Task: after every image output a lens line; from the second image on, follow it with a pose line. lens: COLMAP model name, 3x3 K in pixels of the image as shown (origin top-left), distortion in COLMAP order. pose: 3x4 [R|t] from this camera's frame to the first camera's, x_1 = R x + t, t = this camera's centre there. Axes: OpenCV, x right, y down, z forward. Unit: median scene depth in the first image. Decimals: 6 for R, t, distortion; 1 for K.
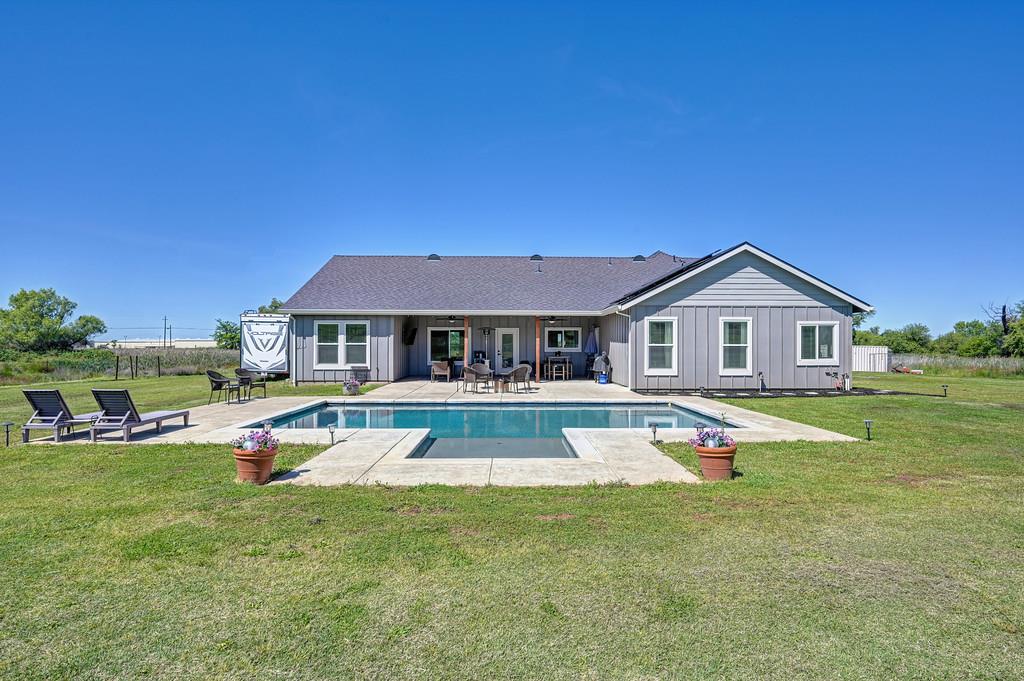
lens RADIAL K [[512.6, 0, 517.6], [0, 512.6, 344.6], [0, 0, 1]] dist [-0.002570, -0.000126]
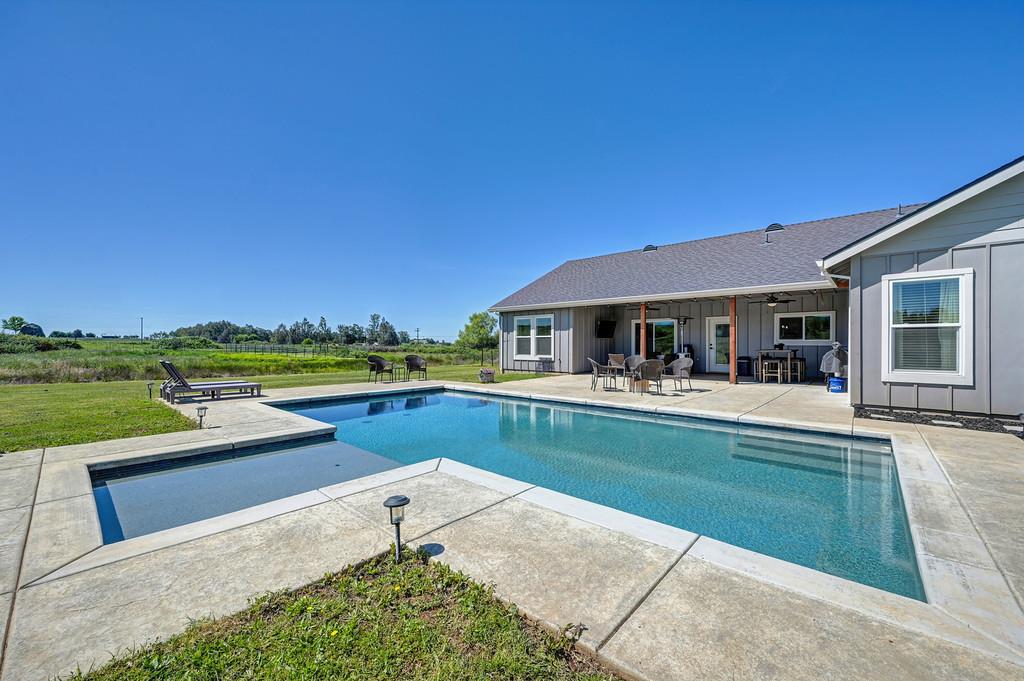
lens RADIAL K [[402.8, 0, 517.1], [0, 402.8, 344.7], [0, 0, 1]] dist [0.000256, -0.000299]
pose [[0.733118, -0.001554, -0.680100, 0.214615], [-0.001769, 0.999990, -0.004193, 0.019321], [0.680099, 0.004277, 0.733108, 0.350323]]
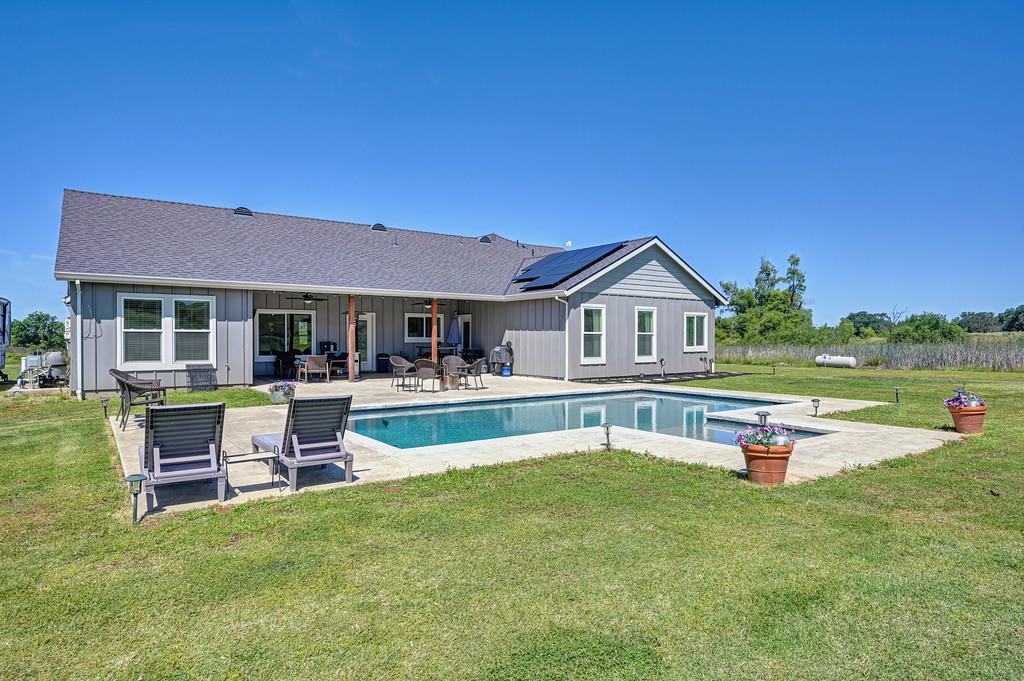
lens RADIAL K [[592.1, 0, 512.5], [0, 592.1, 339.9], [0, 0, 1]] dist [0.001329, 0.001486]
pose [[0.823920, -0.002123, 0.566702, -0.410180], [0.001262, 0.999997, 0.001913, 0.009730], [-0.566705, -0.000861, 0.823920, 0.133147]]
